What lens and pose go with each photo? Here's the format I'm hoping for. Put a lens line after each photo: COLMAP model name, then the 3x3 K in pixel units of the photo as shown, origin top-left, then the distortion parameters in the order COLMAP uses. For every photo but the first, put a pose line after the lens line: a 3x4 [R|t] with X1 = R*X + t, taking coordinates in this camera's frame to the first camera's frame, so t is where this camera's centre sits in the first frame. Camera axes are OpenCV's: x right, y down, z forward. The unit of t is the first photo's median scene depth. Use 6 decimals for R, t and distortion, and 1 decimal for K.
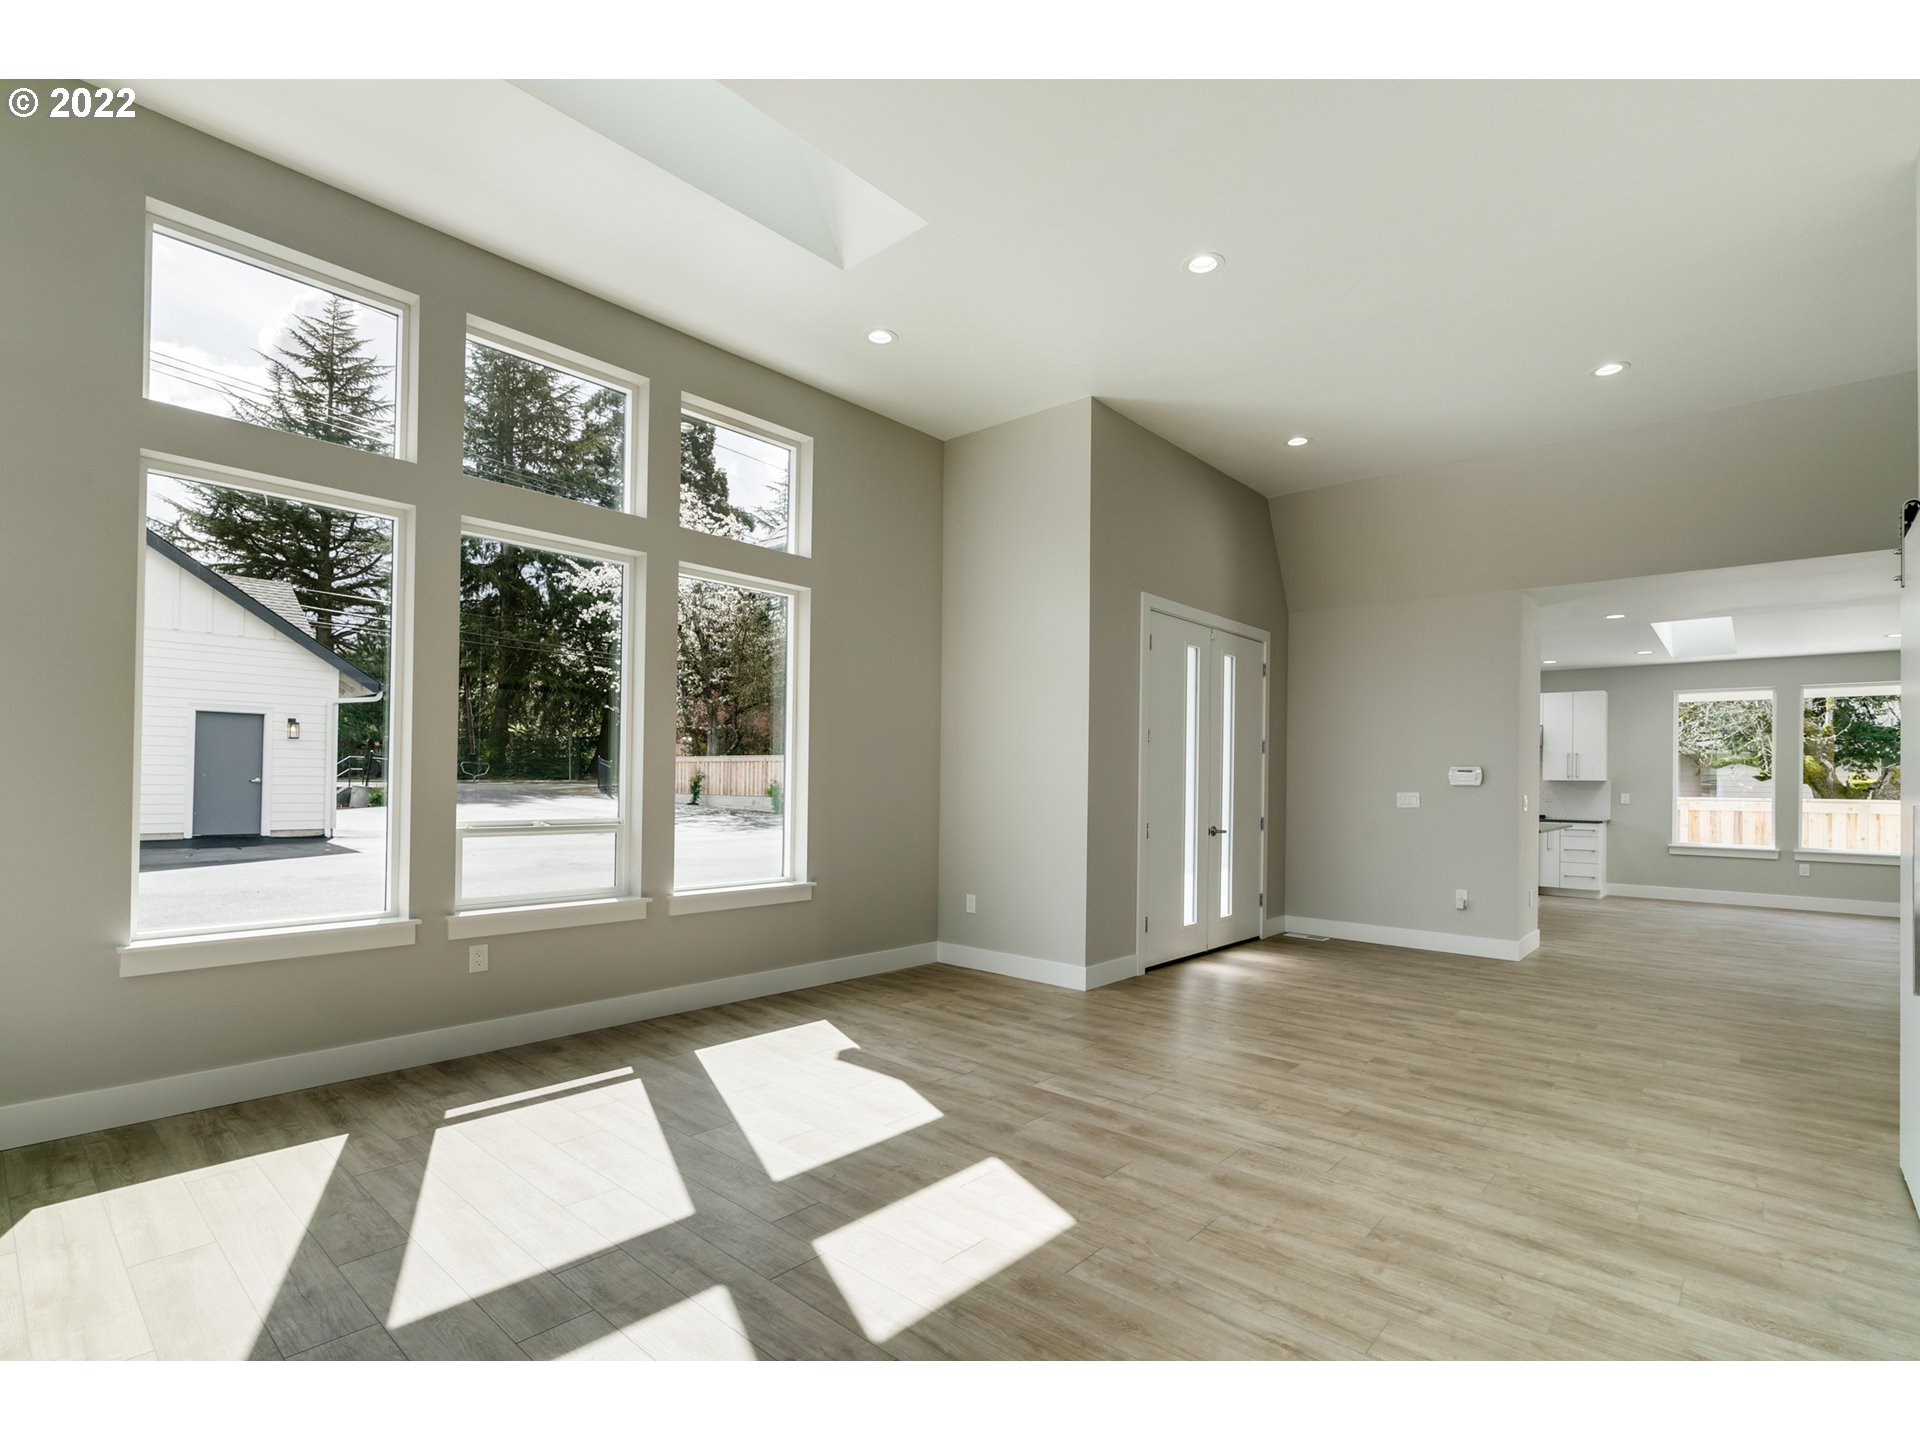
lens RADIAL K [[911.2, 0, 963.0], [0, 911.2, 765.8], [0, 0, 1]] dist [-0.011490, 0.003021]
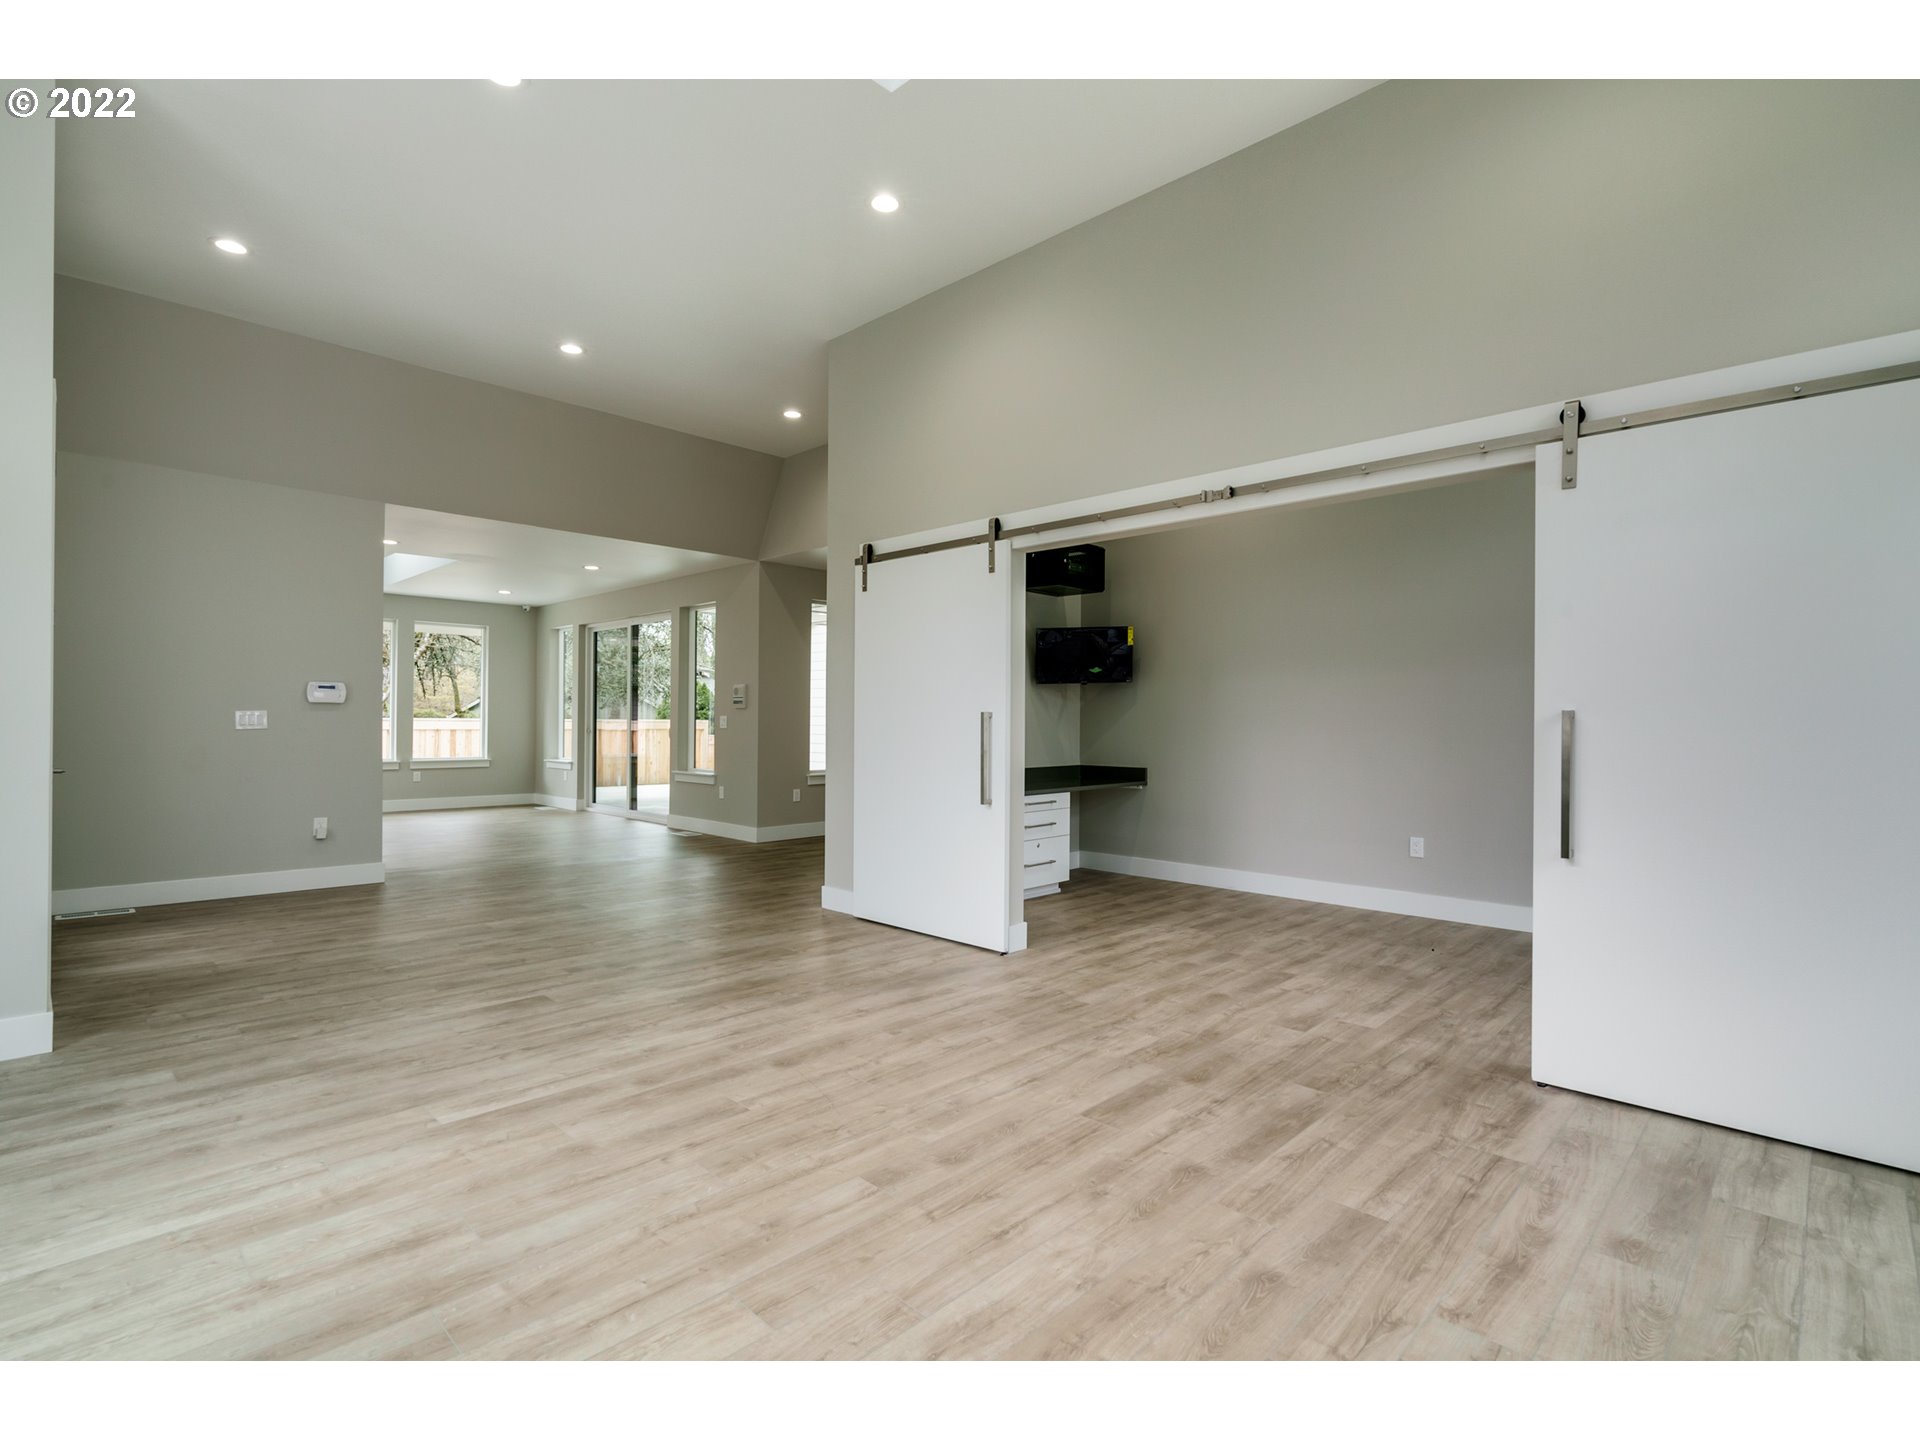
lens RADIAL K [[911.2, 0, 971.3], [0, 911.2, 727.7], [0, 0, 1]] dist [-0.011490, 0.003021]
pose [[0.033470, -0.019897, 0.999242, -0.645648], [-0.024650, 0.999481, 0.020728, 0.021879], [-0.999136, -0.025326, 0.032962, 0.615415]]
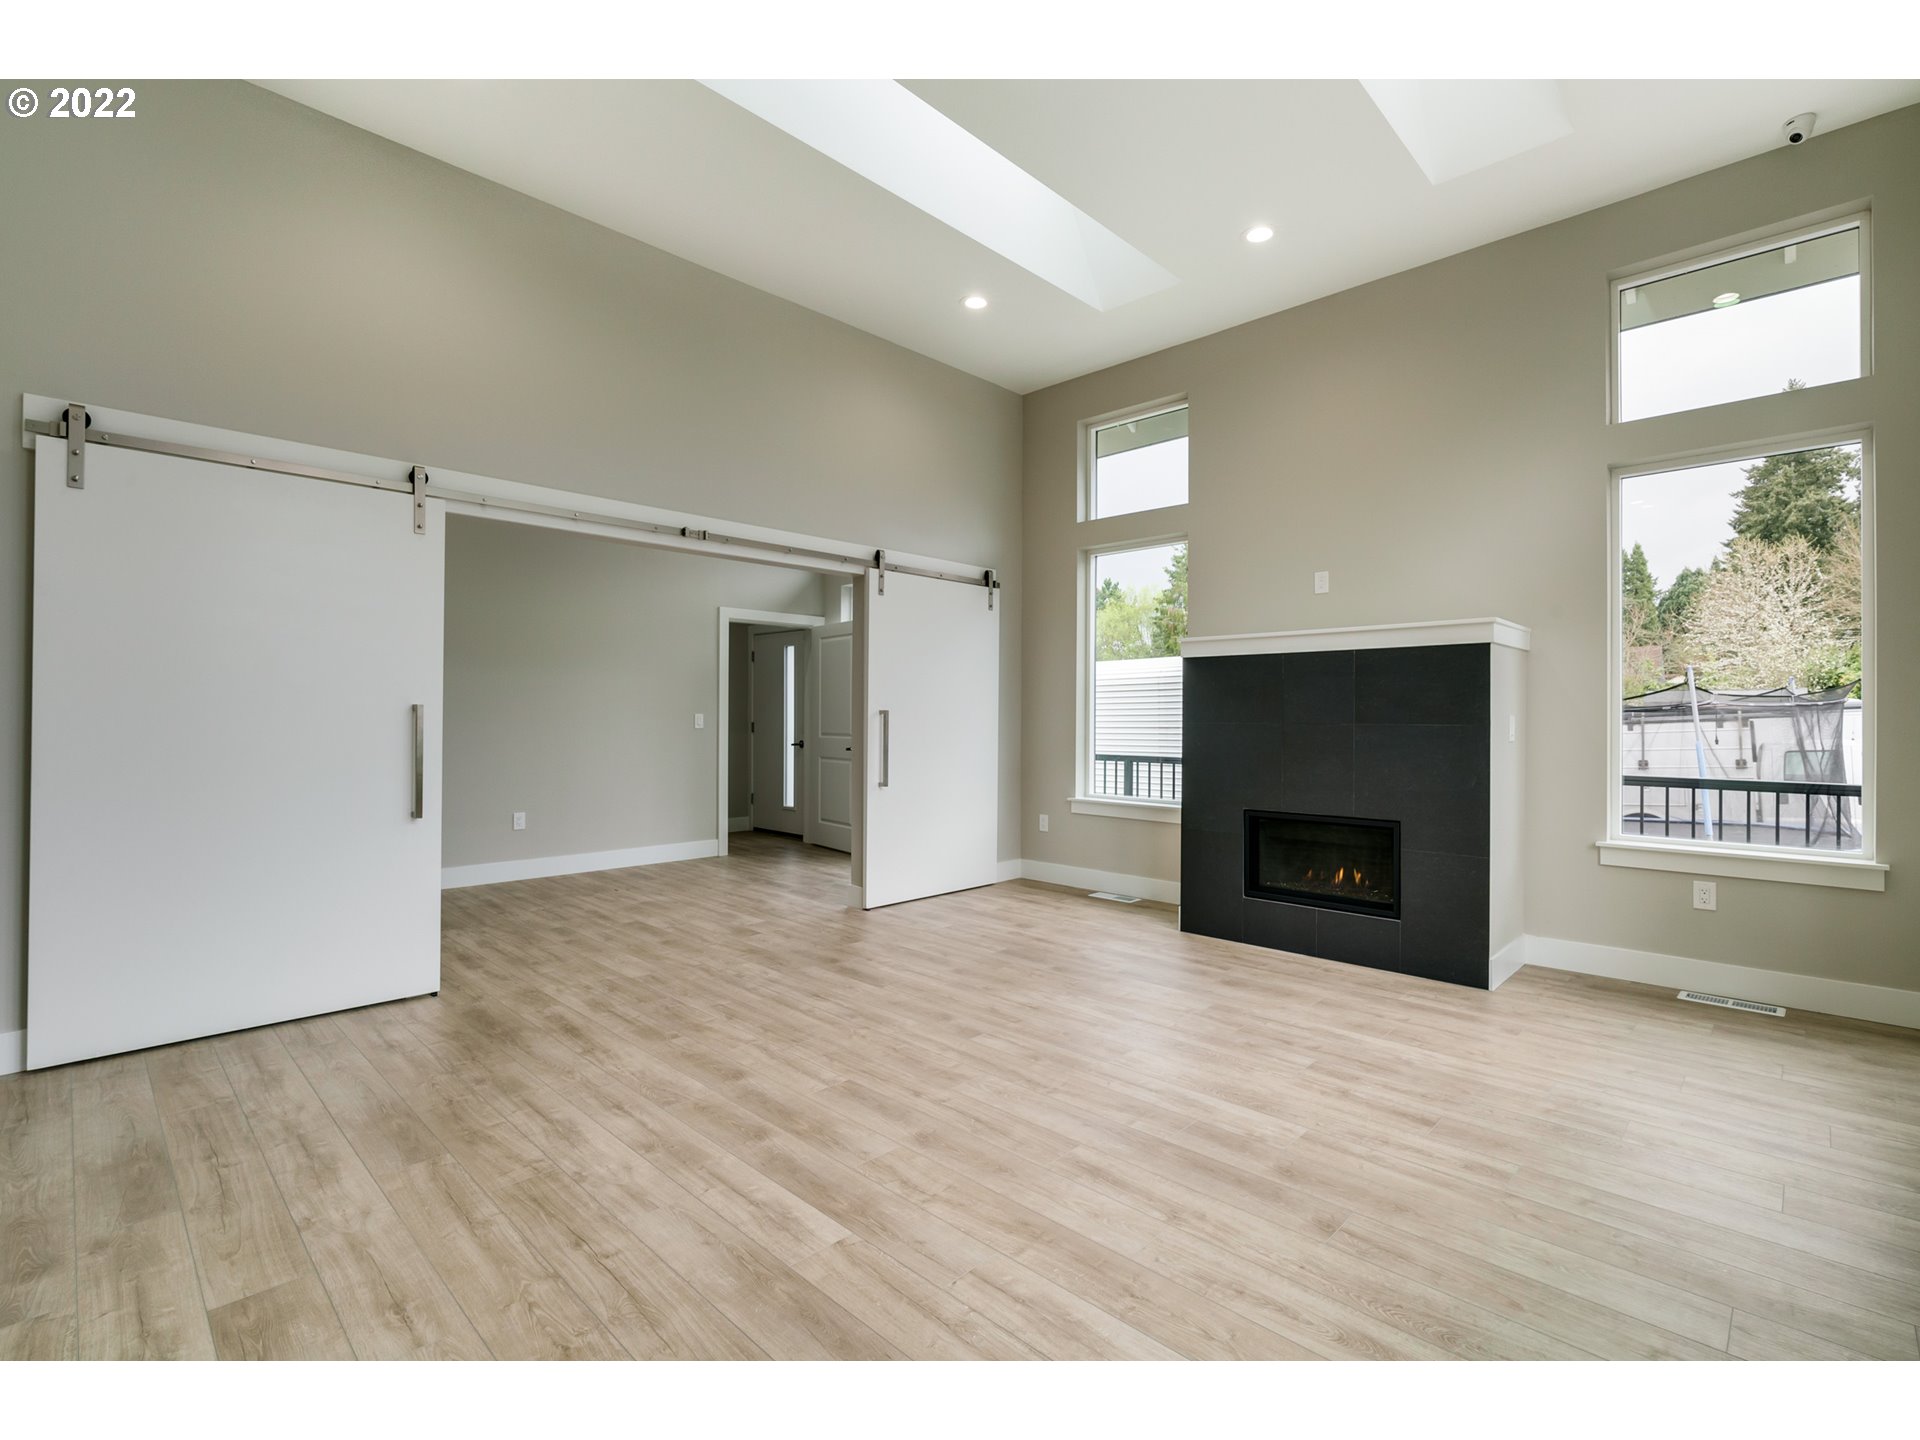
lens RADIAL K [[879.7, 0, 971.8], [0, 879.7, 715.8], [0, 0, 1]] dist [-0.005584, 0.001132]
pose [[-0.999184, -0.019882, 0.035160, -0.010832], [-0.020533, 0.999622, -0.018261, 0.045392], [-0.034784, -0.018969, -0.999215, 1.648134]]
